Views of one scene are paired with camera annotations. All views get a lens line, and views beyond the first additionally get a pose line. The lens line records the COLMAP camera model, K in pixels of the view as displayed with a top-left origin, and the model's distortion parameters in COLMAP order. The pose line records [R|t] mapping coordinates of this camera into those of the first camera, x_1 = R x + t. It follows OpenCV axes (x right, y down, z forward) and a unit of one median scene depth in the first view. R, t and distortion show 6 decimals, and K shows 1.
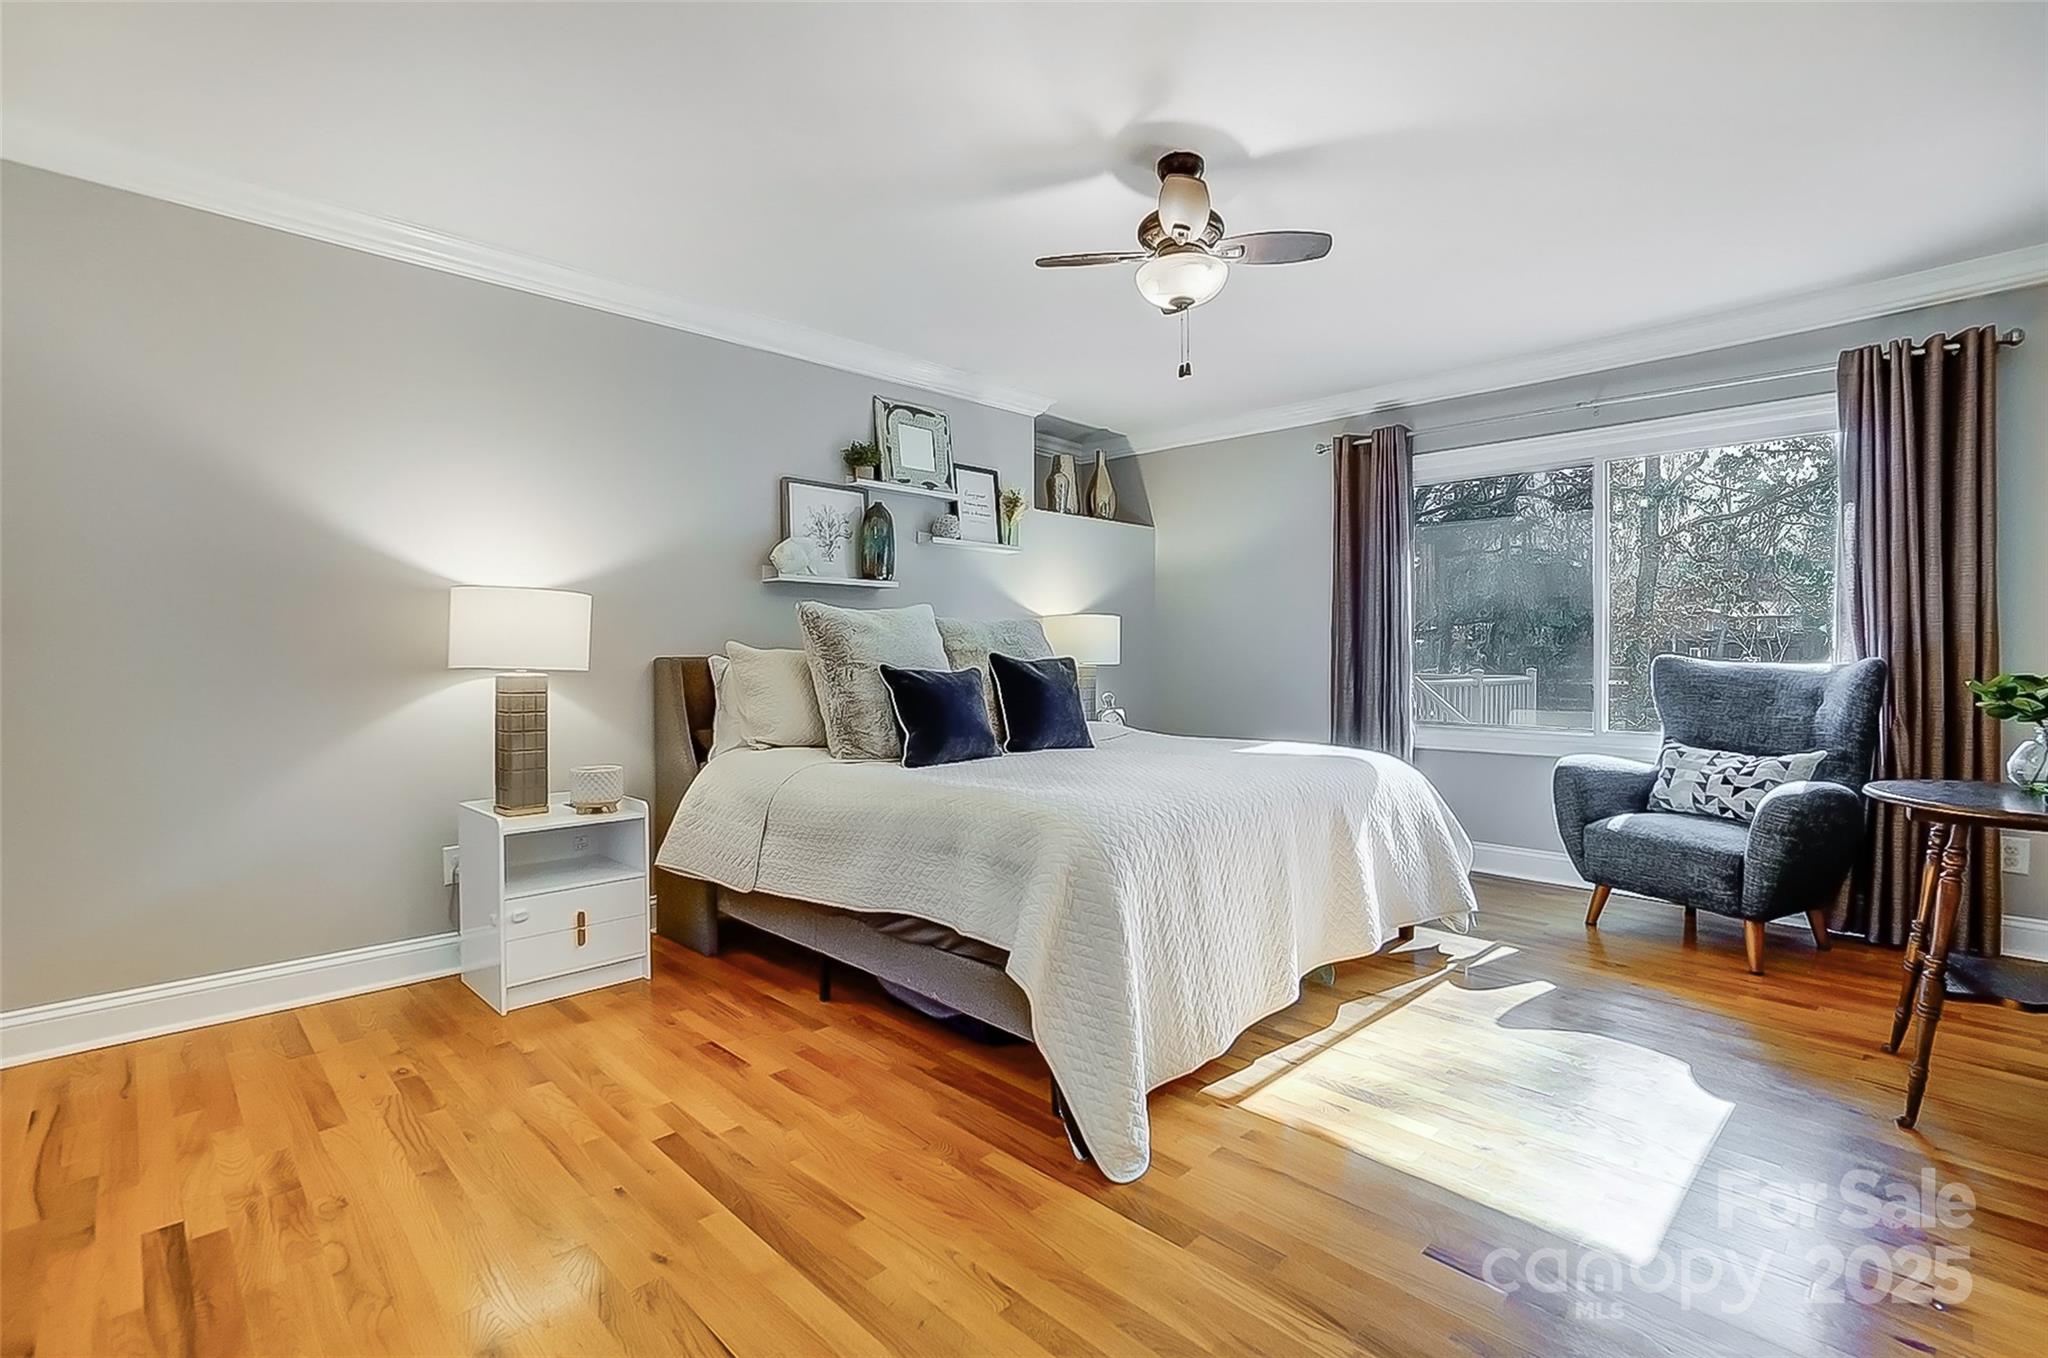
lens RADIAL K [[918.2, 0, 1013.1], [0, 918.2, 657.2], [0, 0, 1]] dist [-0.016299, 0.000398]
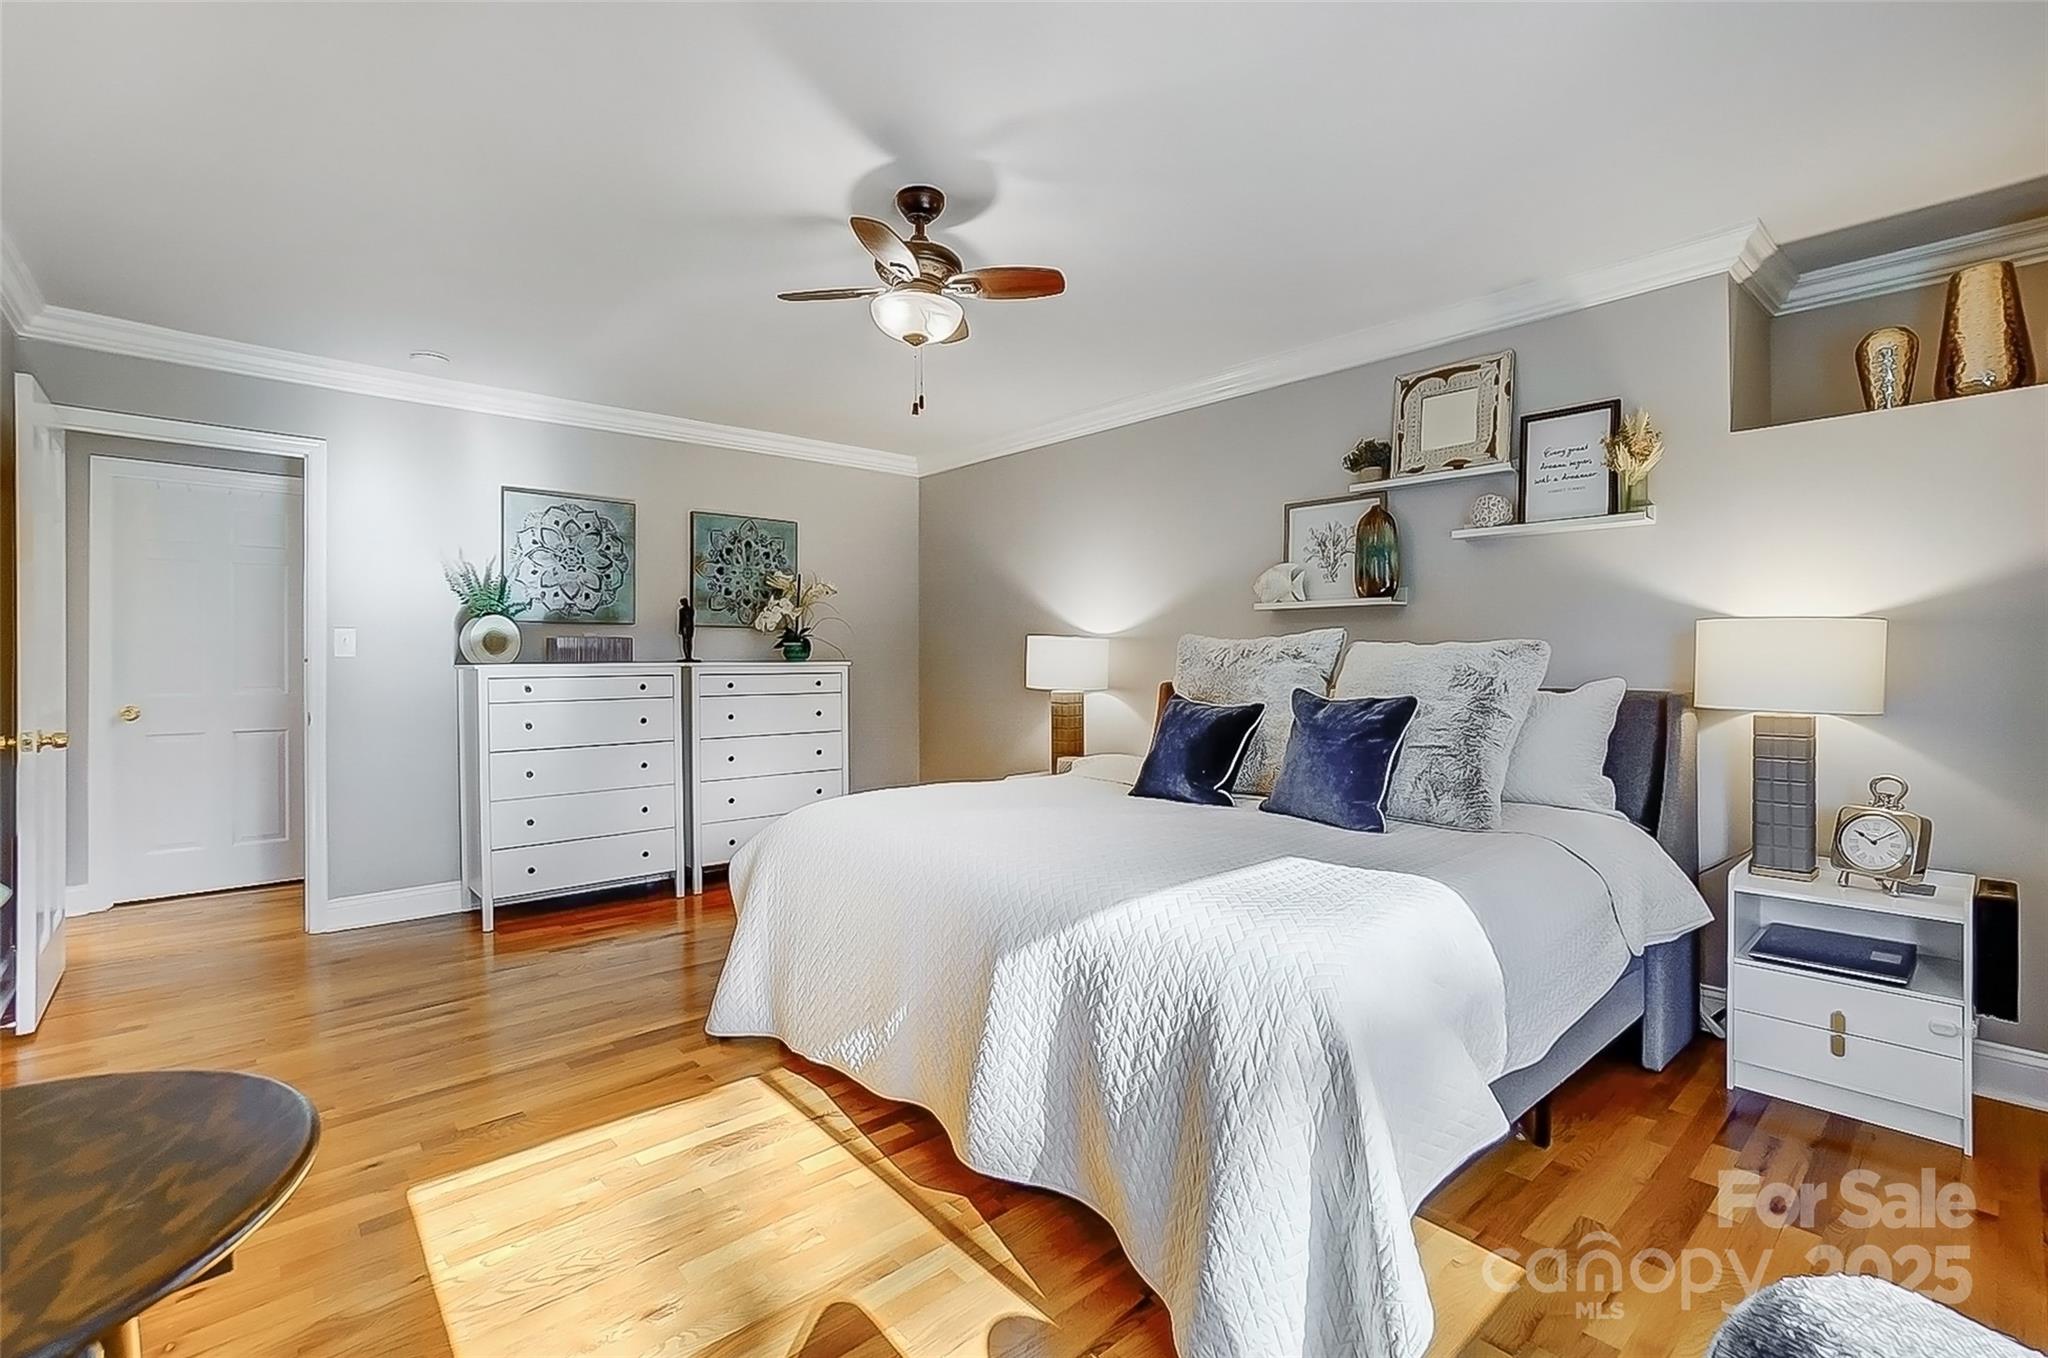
lens RADIAL K [[928.6, 0, 1014.7], [0, 928.6, 633.3], [0, 0, 1]] dist [-0.002179, -0.000145]
pose [[-0.059635, -0.027482, -0.997842, 0.747557], [-0.012117, 0.999567, -0.026806, -0.023938], [0.998147, 0.010492, -0.059943, 0.734775]]
